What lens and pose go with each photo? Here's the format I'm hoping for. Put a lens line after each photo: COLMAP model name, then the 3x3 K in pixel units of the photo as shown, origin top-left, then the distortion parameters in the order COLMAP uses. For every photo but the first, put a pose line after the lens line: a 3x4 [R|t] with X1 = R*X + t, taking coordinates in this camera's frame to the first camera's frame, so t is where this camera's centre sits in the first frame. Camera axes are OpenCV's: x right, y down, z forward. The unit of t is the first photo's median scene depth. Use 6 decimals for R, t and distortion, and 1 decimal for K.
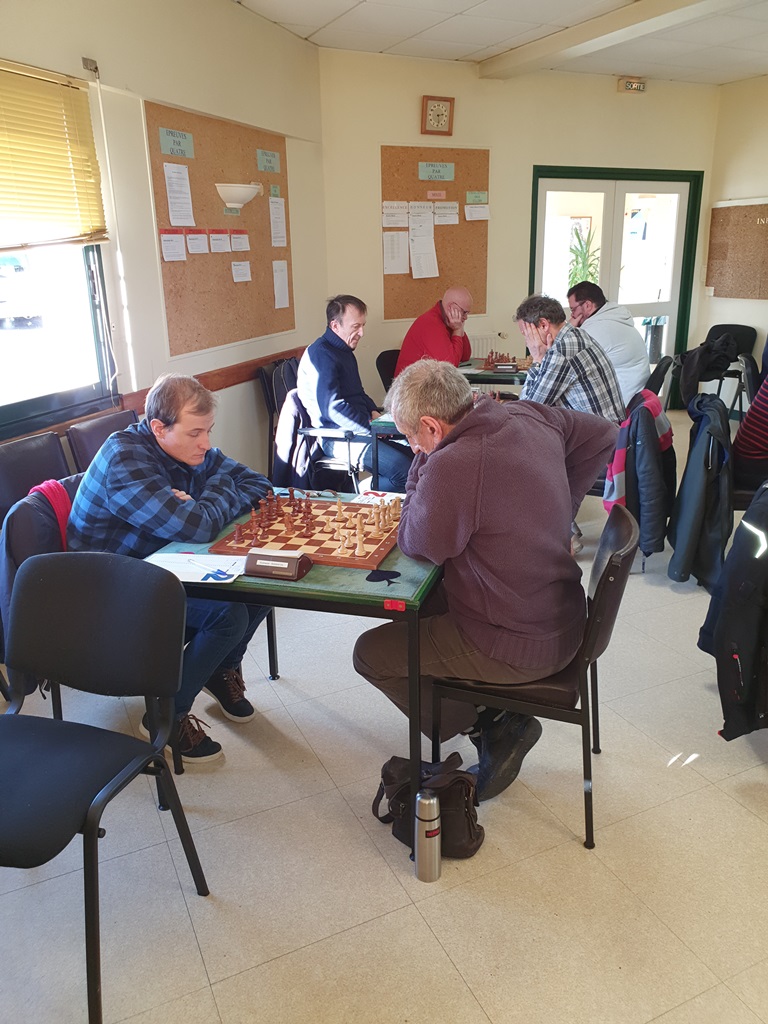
lens RADIAL K [[816.6, 0, 384.0], [0, 816.6, 512.0], [0, 0, 1]] dist [-0.000727, 0.041693]
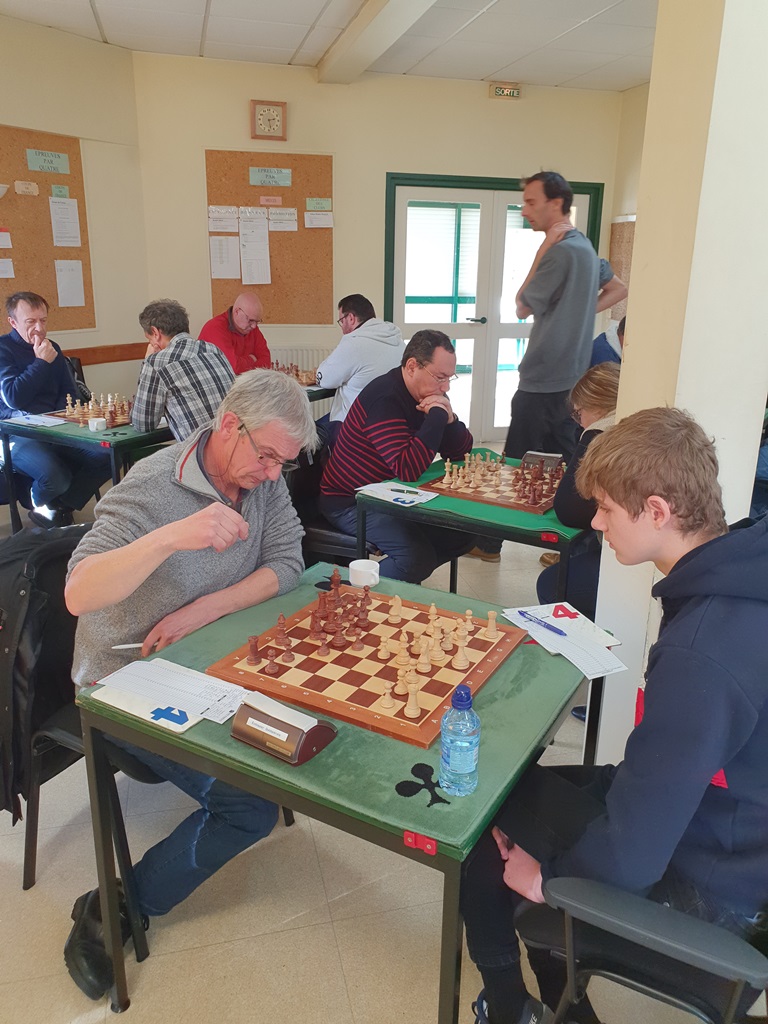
lens RADIAL K [[794.4, 0, 384.0], [0, 794.4, 512.0], [0, 0, 1]] dist [0.000429, 0.018022]
pose [[0.980552, 0.089391, -0.174719, 0.407082], [-0.089906, 0.995938, 0.004981, -0.031583], [0.174454, 0.010824, 0.984606, 0.085790]]
